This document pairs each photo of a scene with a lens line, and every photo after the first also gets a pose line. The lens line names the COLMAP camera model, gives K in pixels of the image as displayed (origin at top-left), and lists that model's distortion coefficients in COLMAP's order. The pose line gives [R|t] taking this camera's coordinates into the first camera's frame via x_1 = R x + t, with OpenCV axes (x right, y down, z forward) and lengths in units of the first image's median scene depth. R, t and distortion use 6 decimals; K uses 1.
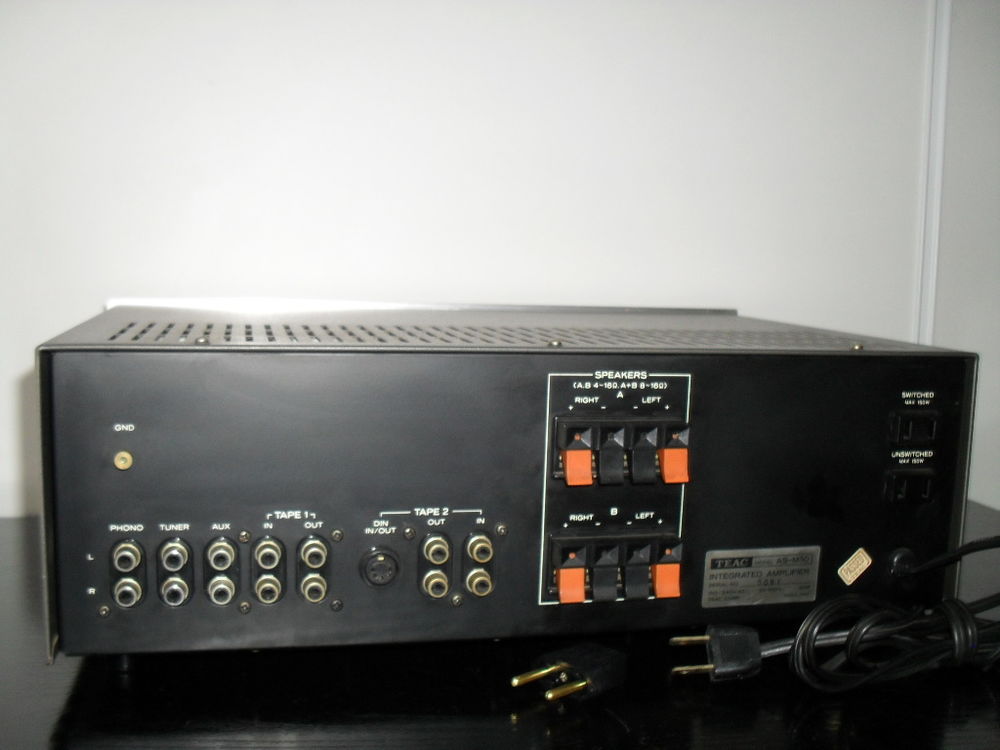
lens RADIAL K [[1162.9, 0, 500.0], [0, 1162.9, 375.0], [0, 0, 1]] dist [-0.163364, -0.020679]
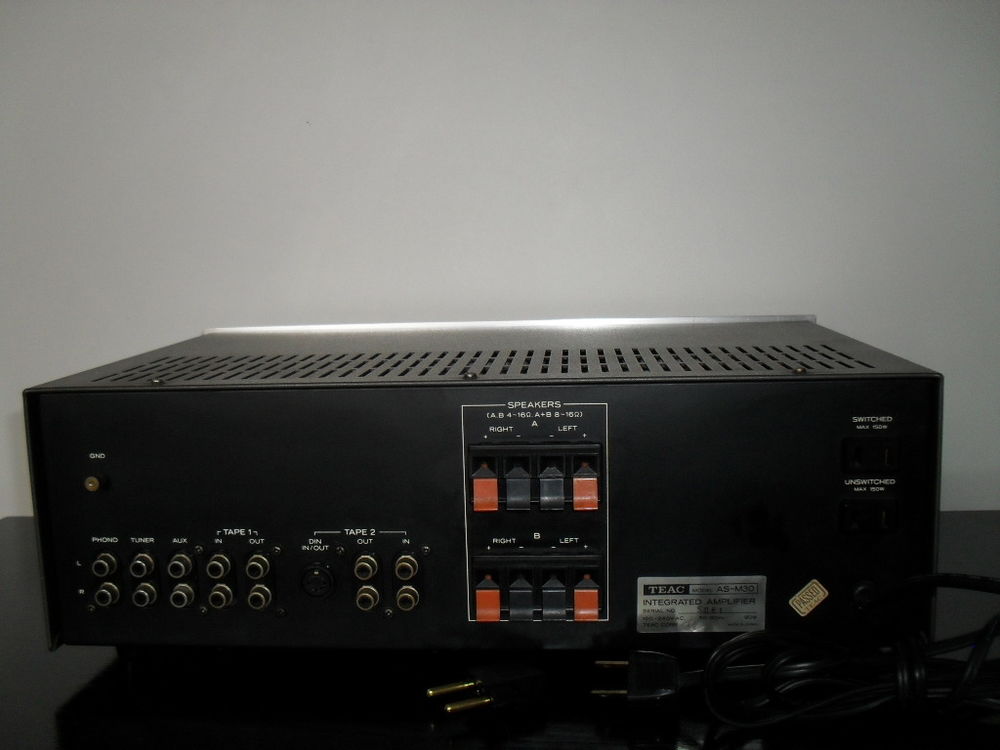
lens RADIAL K [[1078.1, 0, 500.0], [0, 1078.1, 375.0], [0, 0, 1]] dist [-0.146636, 0.016187]
pose [[0.950300, -0.025704, -0.310274, 0.375891], [0.017972, 0.999453, -0.027754, -0.000483], [0.310818, 0.020798, 0.950242, 0.068530]]
